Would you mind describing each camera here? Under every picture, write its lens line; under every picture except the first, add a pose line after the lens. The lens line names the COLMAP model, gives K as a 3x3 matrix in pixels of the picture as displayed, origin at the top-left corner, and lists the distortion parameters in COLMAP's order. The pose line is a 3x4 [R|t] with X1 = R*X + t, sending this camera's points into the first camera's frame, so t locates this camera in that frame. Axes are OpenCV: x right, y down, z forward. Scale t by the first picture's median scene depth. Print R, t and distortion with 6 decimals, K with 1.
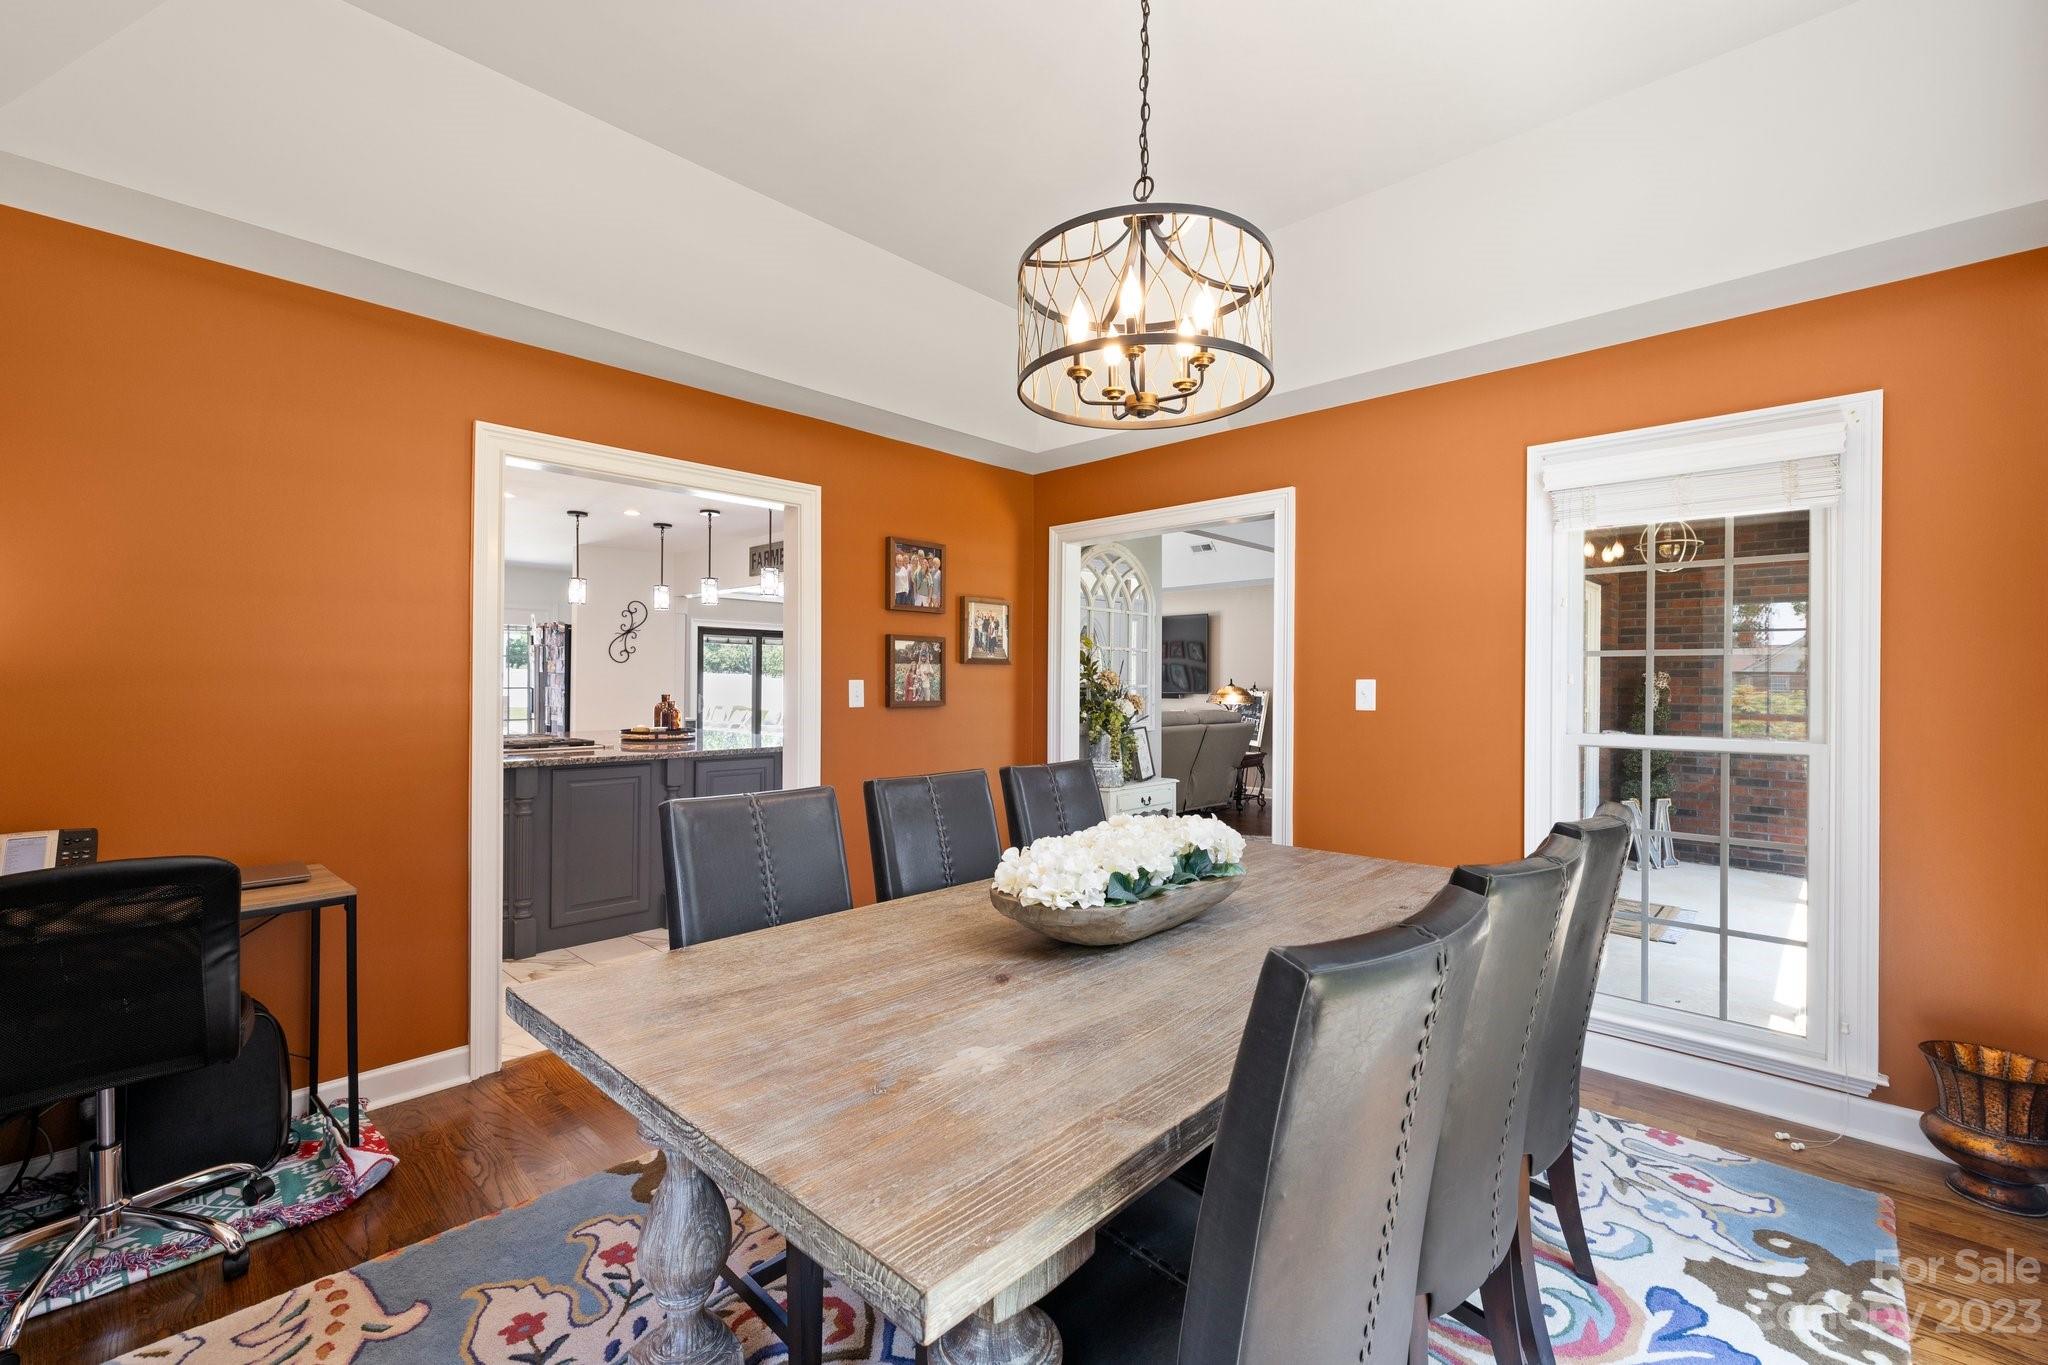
lens RADIAL K [[859.2, 0, 1032.8], [0, 859.2, 687.4], [0, 0, 1]] dist [0.003500, 0.000493]
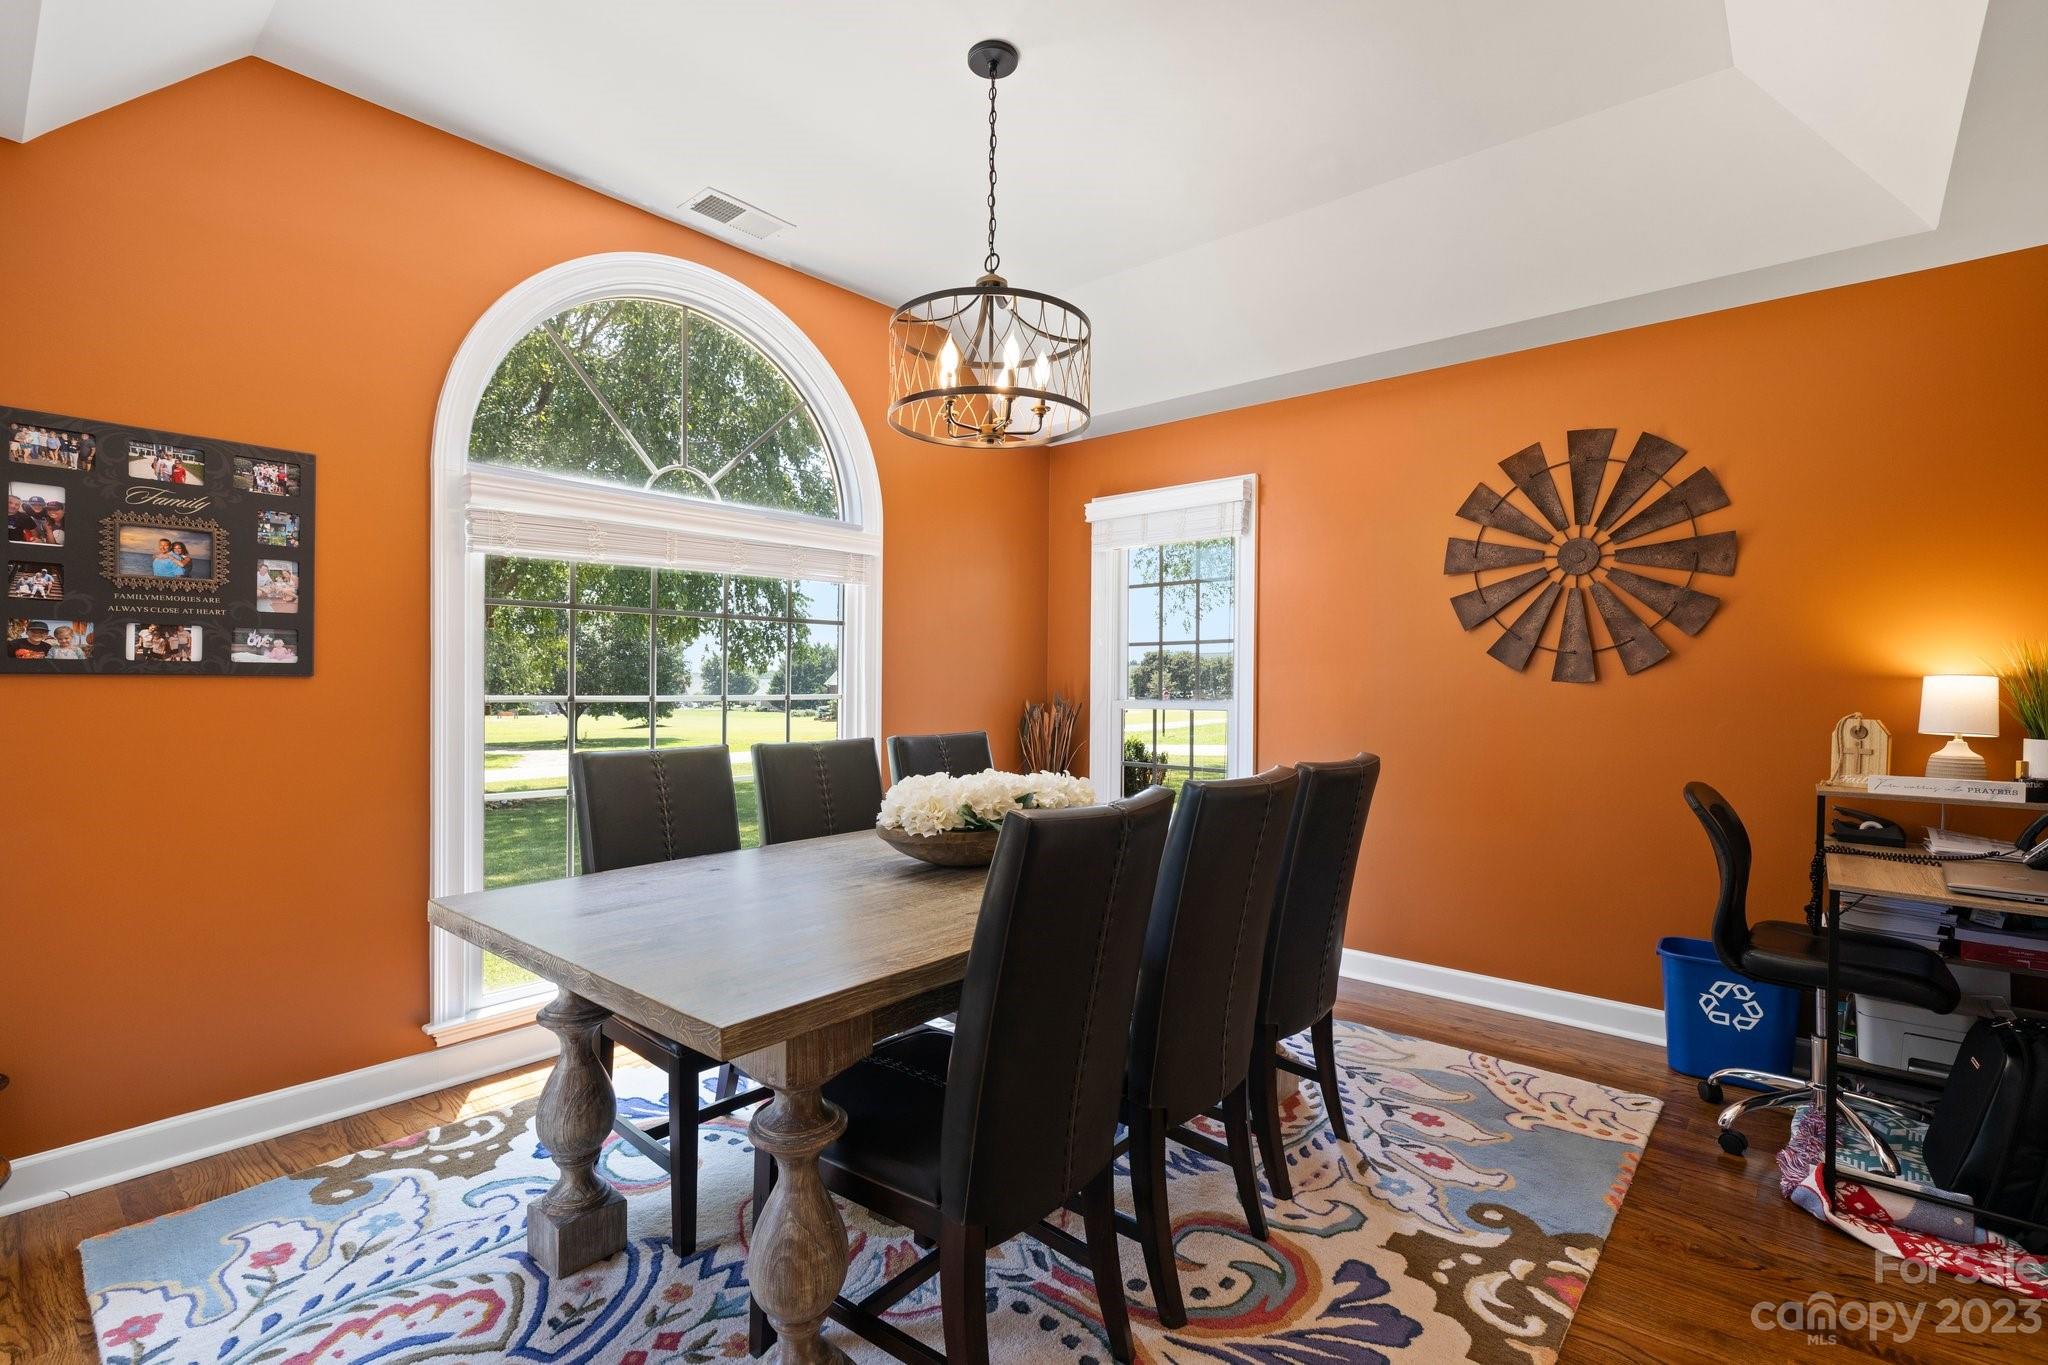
lens RADIAL K [[942.6, 0, 1021.8], [0, 942.6, 682.2], [0, 0, 1]] dist [-0.002191, -0.000120]
pose [[-0.999375, -0.008209, -0.034386, 0.052628], [-0.008506, 0.999928, 0.008498, 0.011569], [0.034314, 0.008786, -0.999372, 1.044703]]
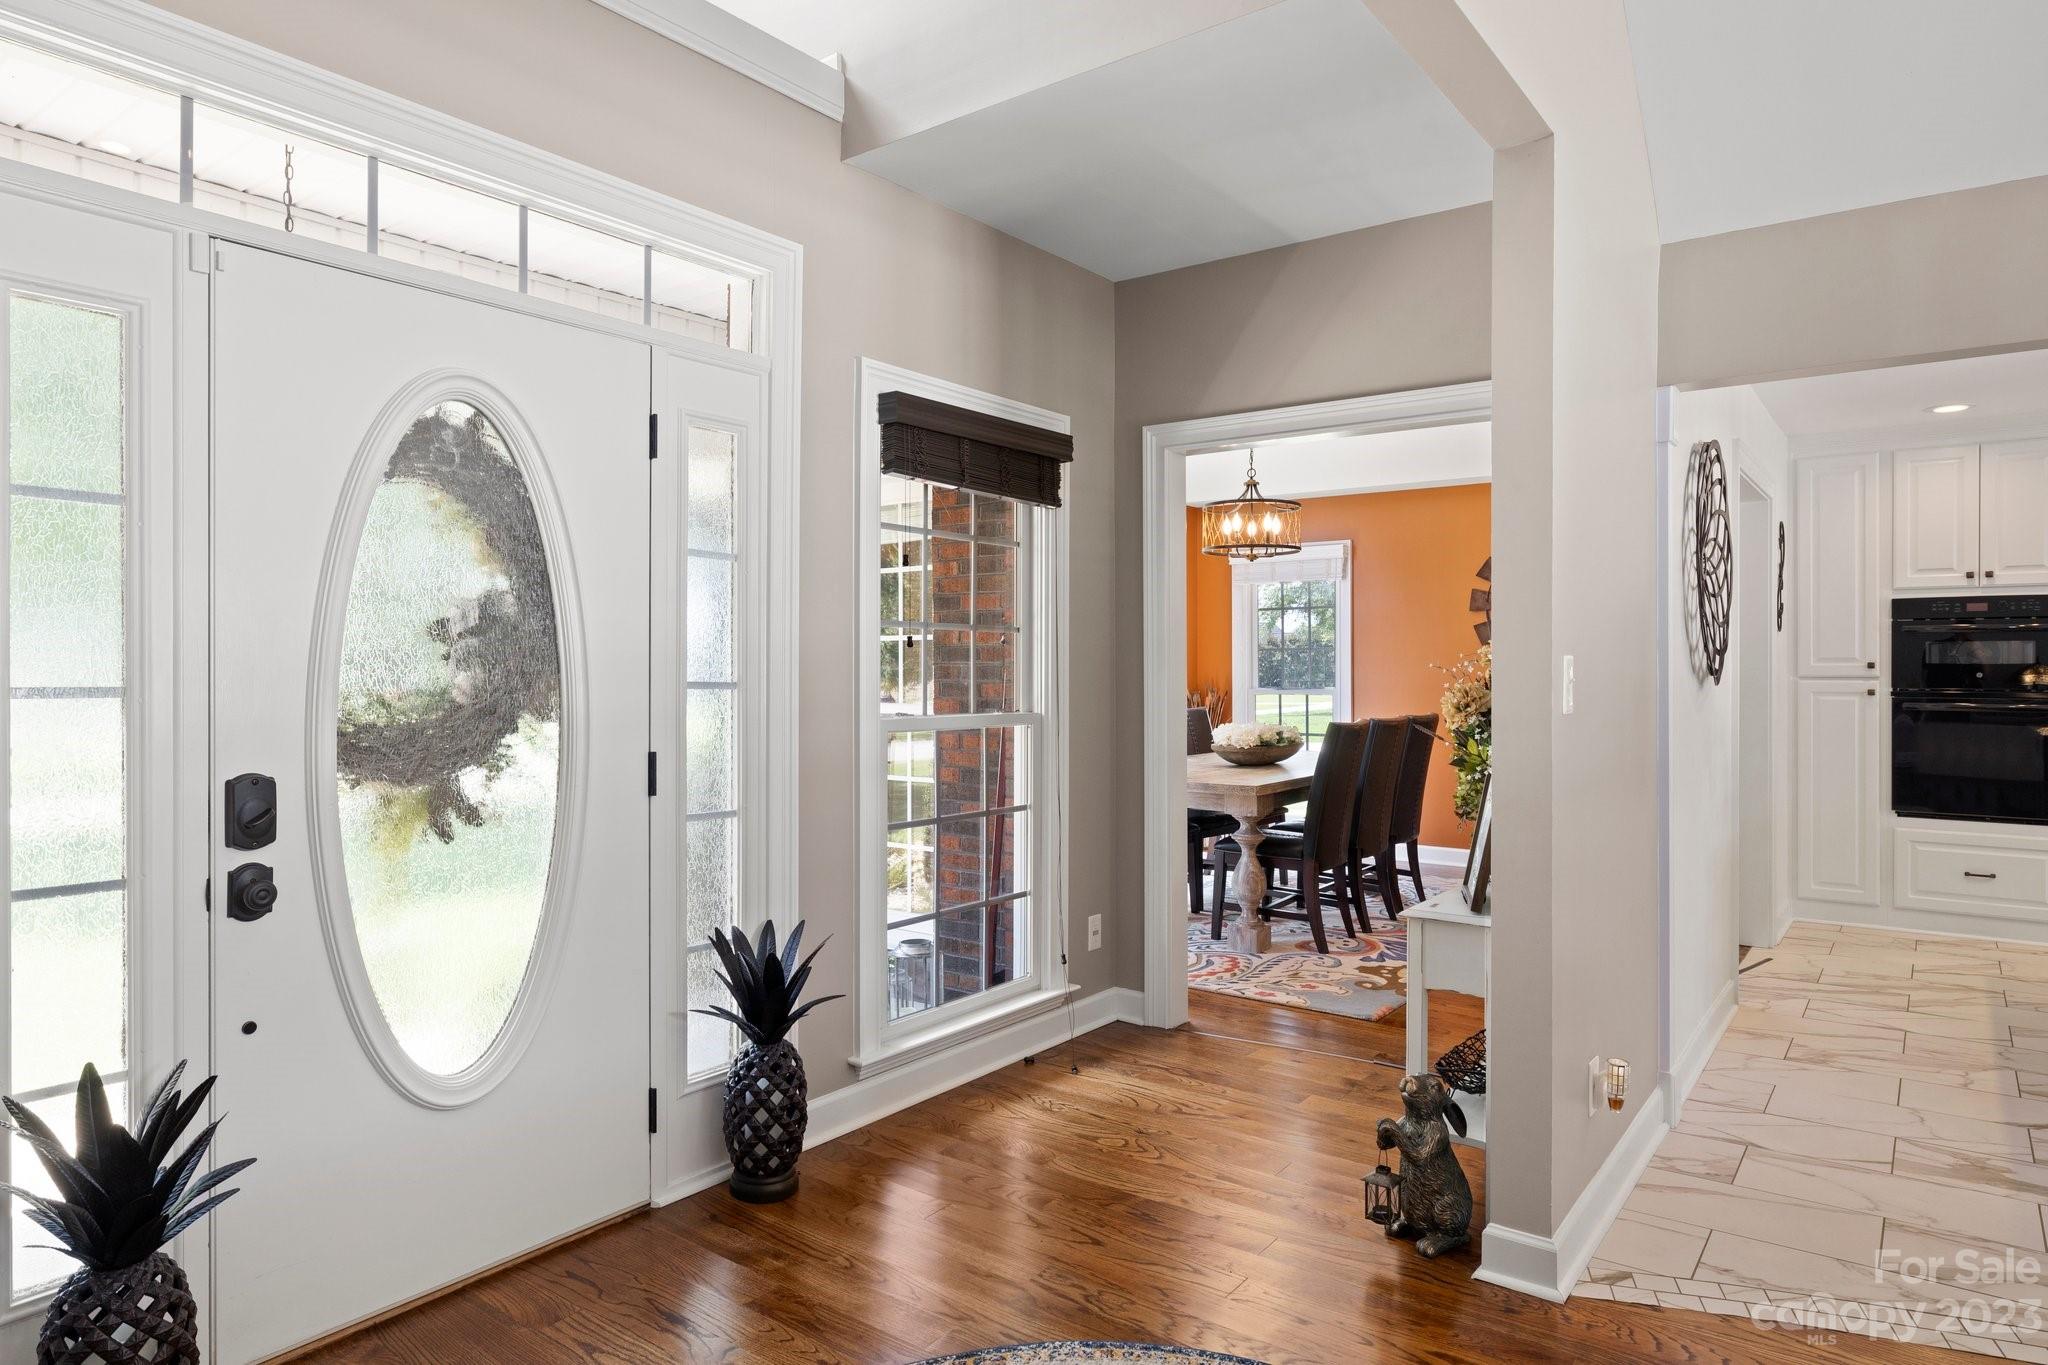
lens RADIAL K [[1234.0, 0, 1022.0], [0, 1234.0, 666.6], [0, 0, 1]] dist [0.000850, -0.000947]
pose [[-0.992853, -0.011974, -0.118739, 0.547477], [-0.012786, 0.999900, 0.006077, -0.001681], [0.118654, 0.007552, -0.992907, 2.003028]]
